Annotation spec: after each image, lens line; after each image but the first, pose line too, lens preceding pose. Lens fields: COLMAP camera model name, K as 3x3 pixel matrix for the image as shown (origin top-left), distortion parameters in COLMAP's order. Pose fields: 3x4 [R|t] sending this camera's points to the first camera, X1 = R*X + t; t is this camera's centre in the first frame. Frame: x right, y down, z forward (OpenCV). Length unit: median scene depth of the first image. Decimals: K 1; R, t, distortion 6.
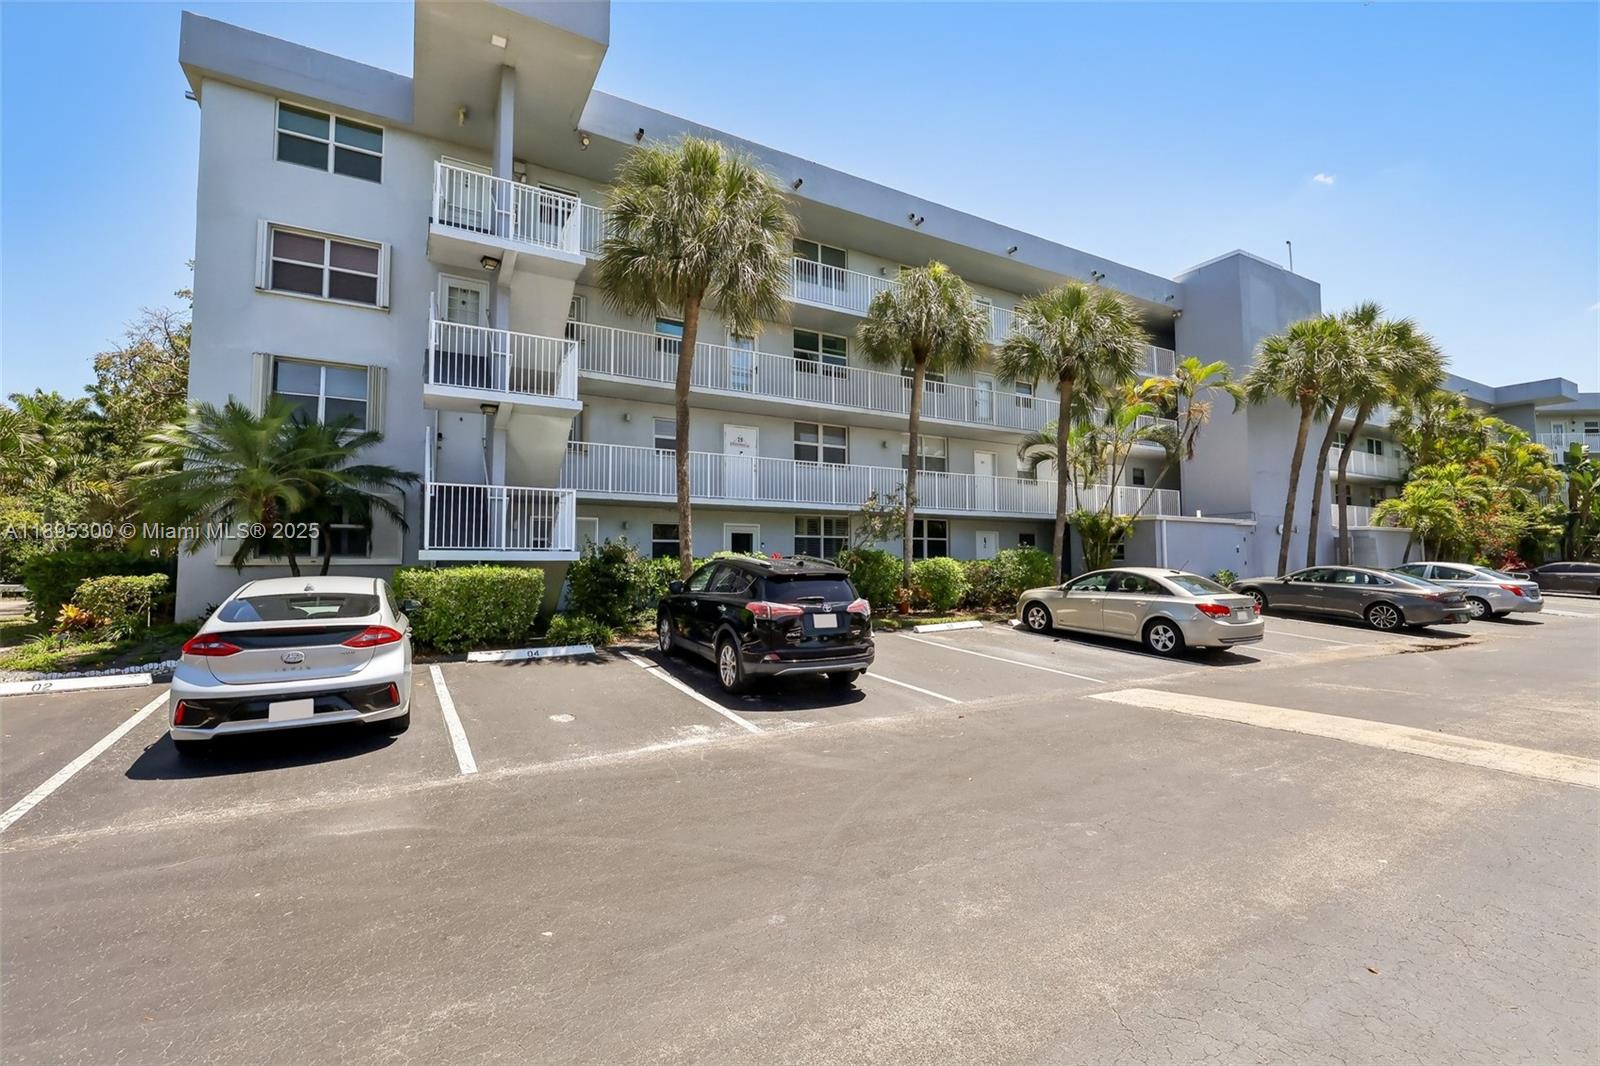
lens RADIAL K [[678.6, 0, 779.3], [0, 678.6, 530.6], [0, 0, 1]] dist [0.000815, 0.000299]
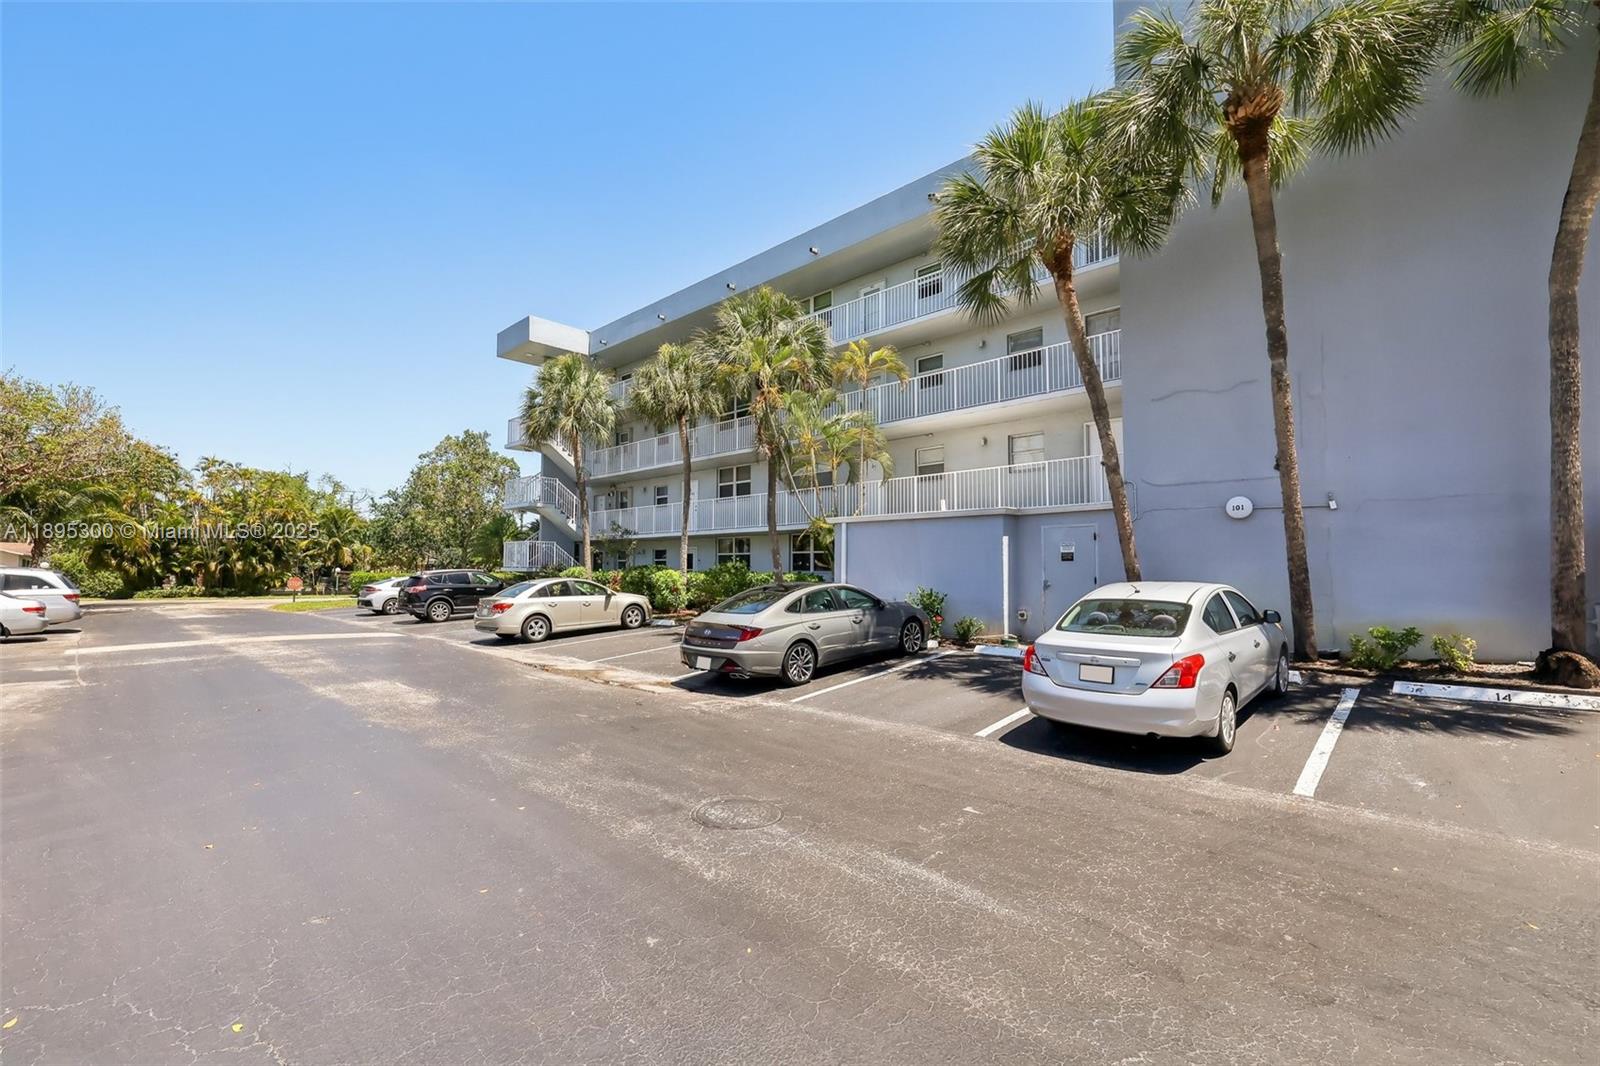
lens RADIAL K [[678.6, 0, 779.3], [0, 678.6, 530.6], [0, 0, 1]] dist [0.000815, 0.000299]
pose [[0.296894, -0.057341, -0.953187, 1.387204], [0.042571, 0.997998, -0.046777, 0.029648], [0.953961, -0.026690, 0.298741, 0.736466]]
